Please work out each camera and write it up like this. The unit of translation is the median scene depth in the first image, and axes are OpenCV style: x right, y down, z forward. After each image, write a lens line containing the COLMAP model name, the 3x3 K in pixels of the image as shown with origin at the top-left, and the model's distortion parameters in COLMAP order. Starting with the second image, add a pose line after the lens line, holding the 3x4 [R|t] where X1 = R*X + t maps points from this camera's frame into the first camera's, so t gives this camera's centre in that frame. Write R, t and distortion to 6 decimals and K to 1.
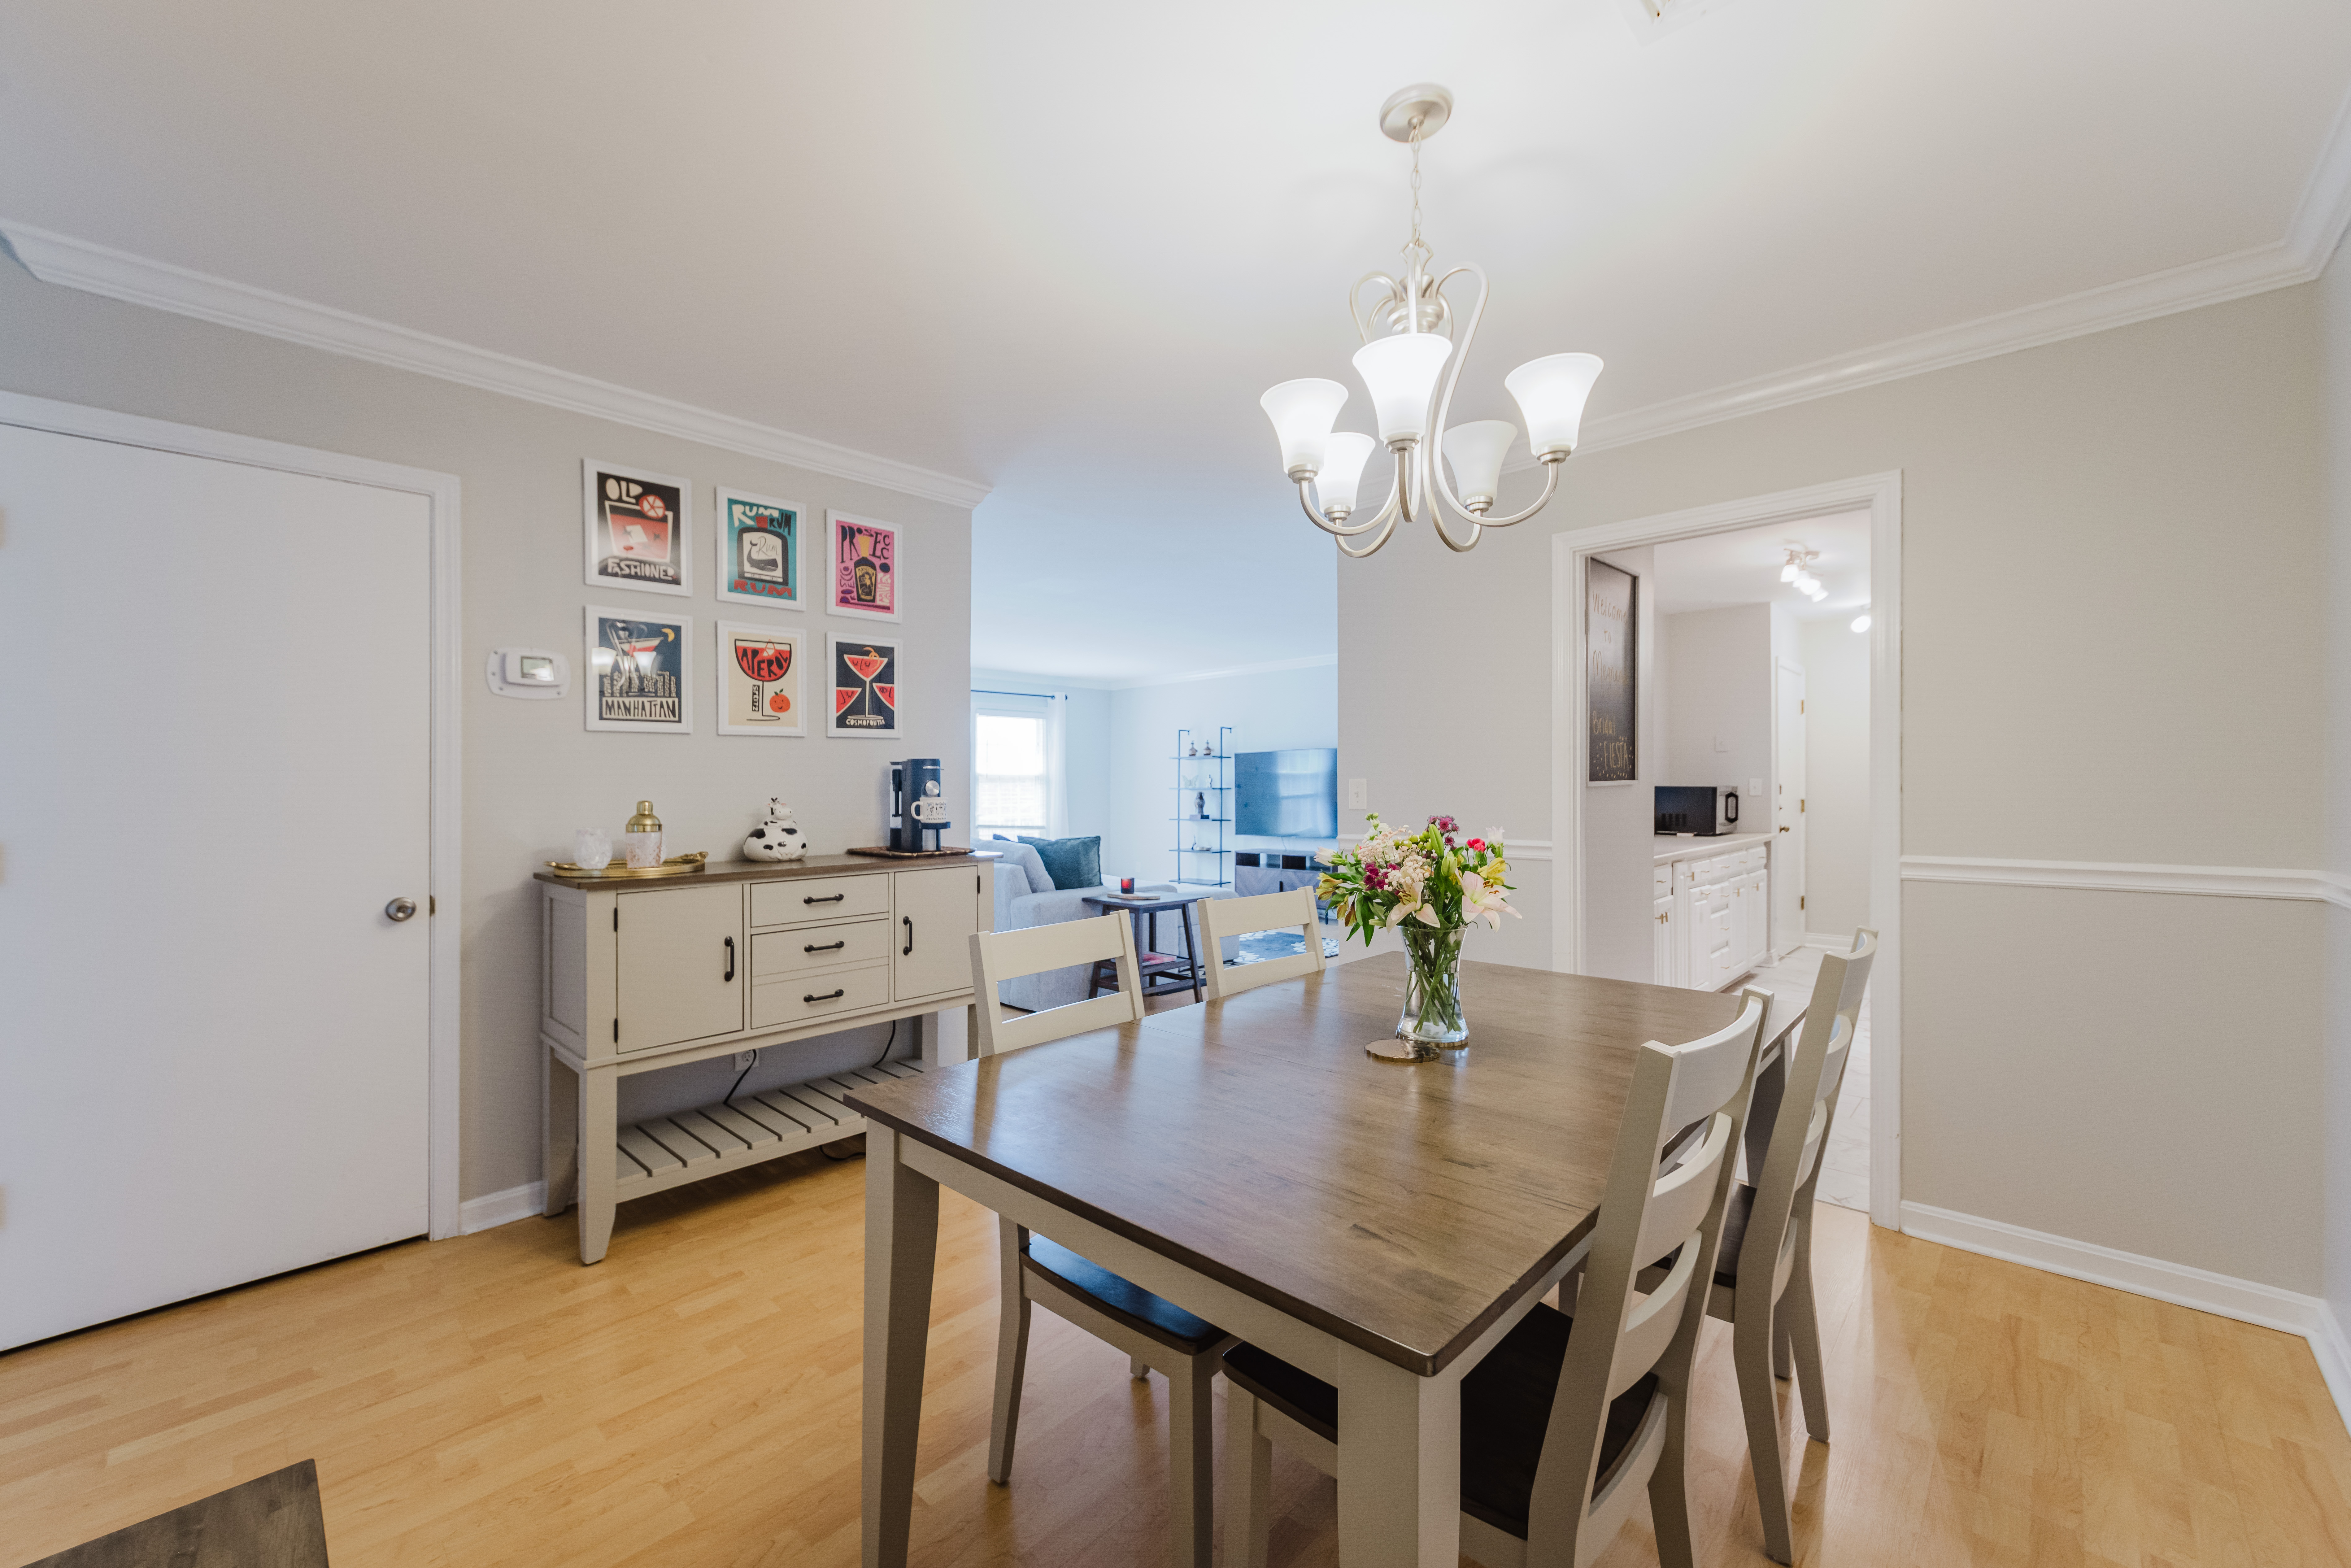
lens RADIAL K [[935.6, 0, 1145.0], [0, 935.6, 785.7], [0, 0, 1]] dist [0.007455, -0.004403]
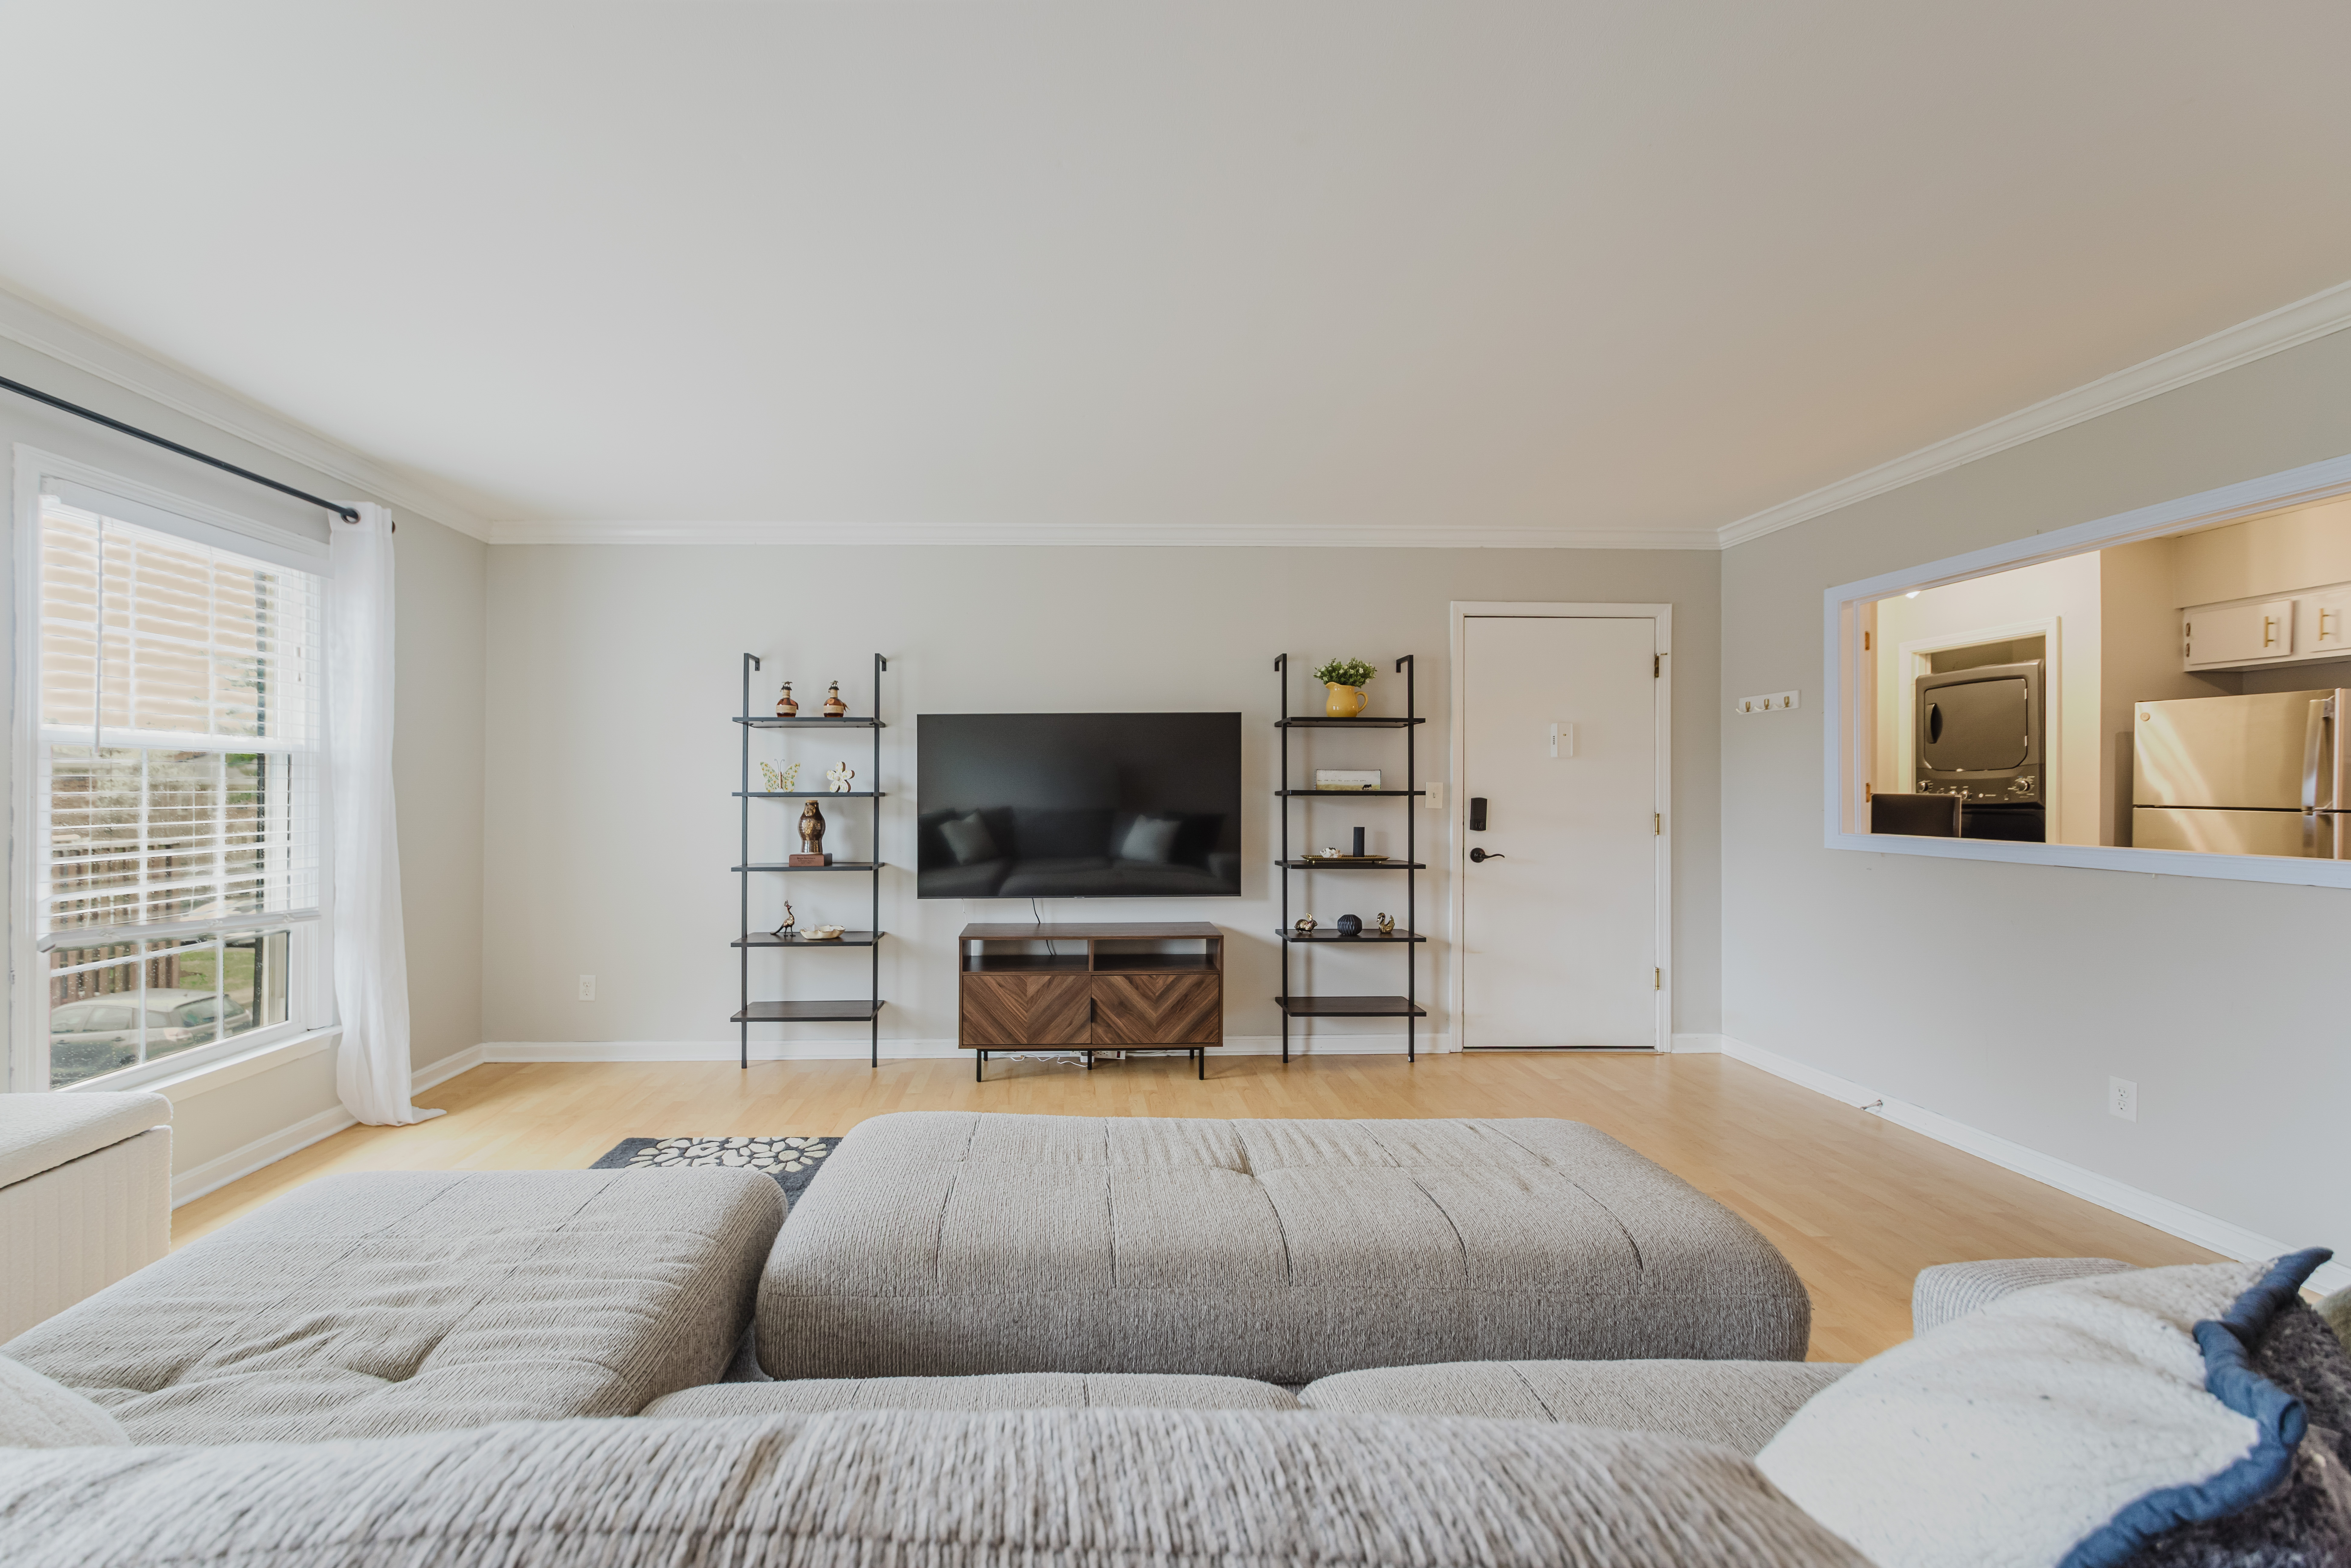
lens RADIAL K [[935.6, 0, 1081.2], [0, 935.6, 795.2], [0, 0, 1]] dist [0.007455, -0.004403]
pose [[0.685443, 0.002942, 0.728120, -0.468660], [-0.004059, 0.999992, -0.000220, 0.007716], [-0.728115, -0.002805, 0.685450, 1.703262]]
